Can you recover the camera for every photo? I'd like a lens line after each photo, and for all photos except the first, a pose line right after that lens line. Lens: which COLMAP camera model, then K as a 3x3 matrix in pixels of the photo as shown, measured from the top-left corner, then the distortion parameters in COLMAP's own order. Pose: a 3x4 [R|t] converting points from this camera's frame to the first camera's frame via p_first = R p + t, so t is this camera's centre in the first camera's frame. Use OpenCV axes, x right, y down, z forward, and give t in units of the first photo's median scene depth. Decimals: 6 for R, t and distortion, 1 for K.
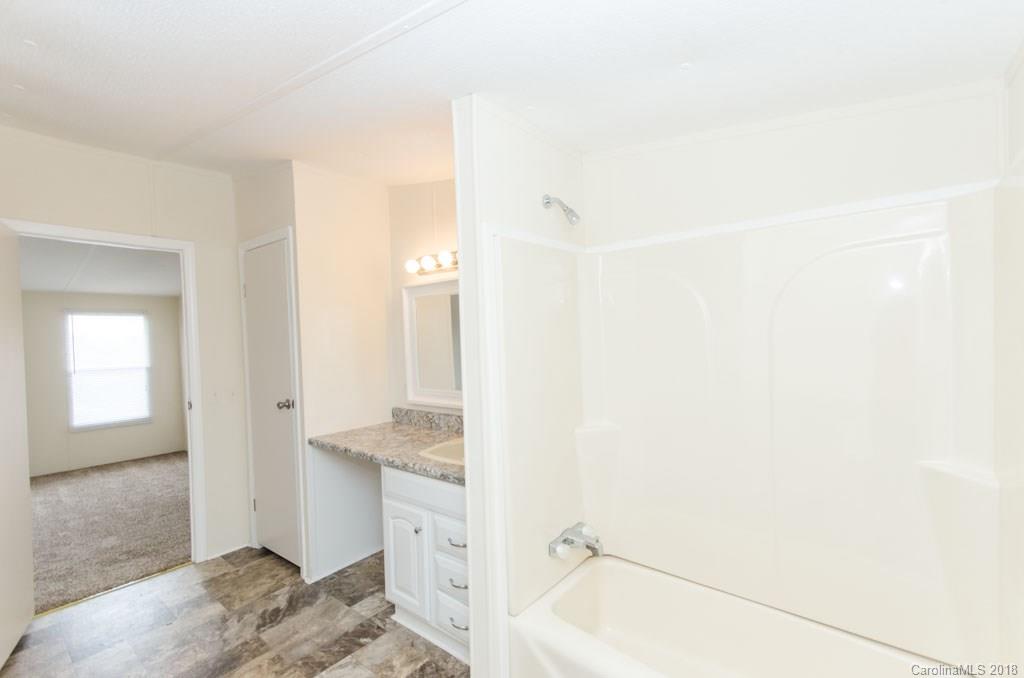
lens RADIAL K [[454.8, 0, 510.7], [0, 454.8, 339.5], [0, 0, 1]] dist [0.020455, 0.000337]
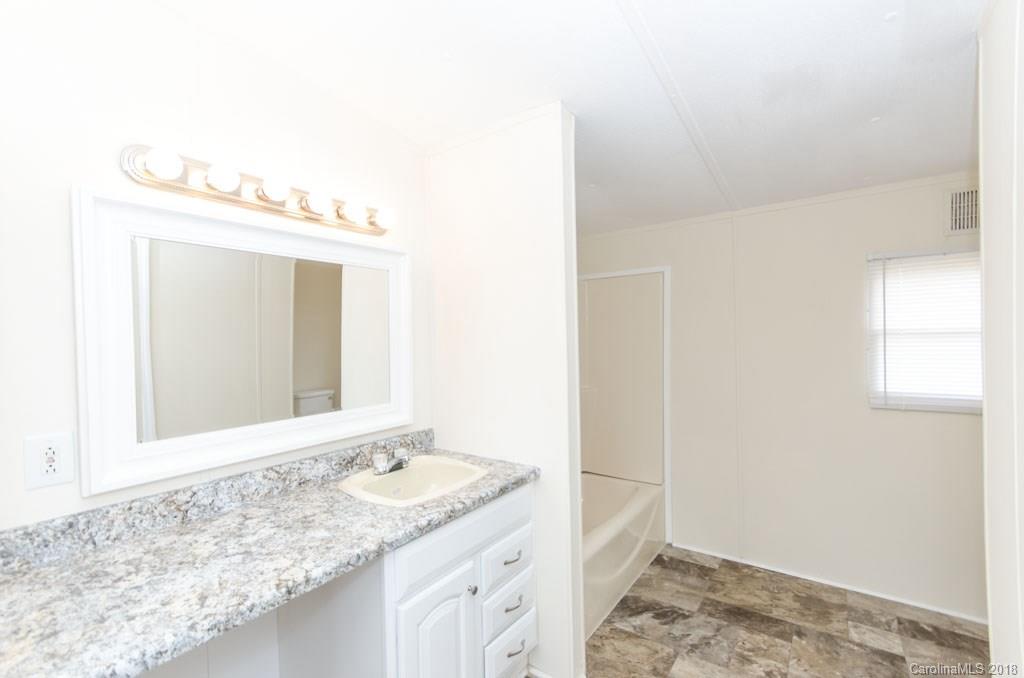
lens RADIAL K [[454.8, 0, 515.3], [0, 454.8, 340.9], [0, 0, 1]] dist [0.020455, 0.000337]
pose [[-0.068140, 0.032647, 0.997141, -1.486612], [0.054938, 0.998071, -0.028924, 0.064921], [-0.996162, 0.052810, -0.069802, 1.390486]]
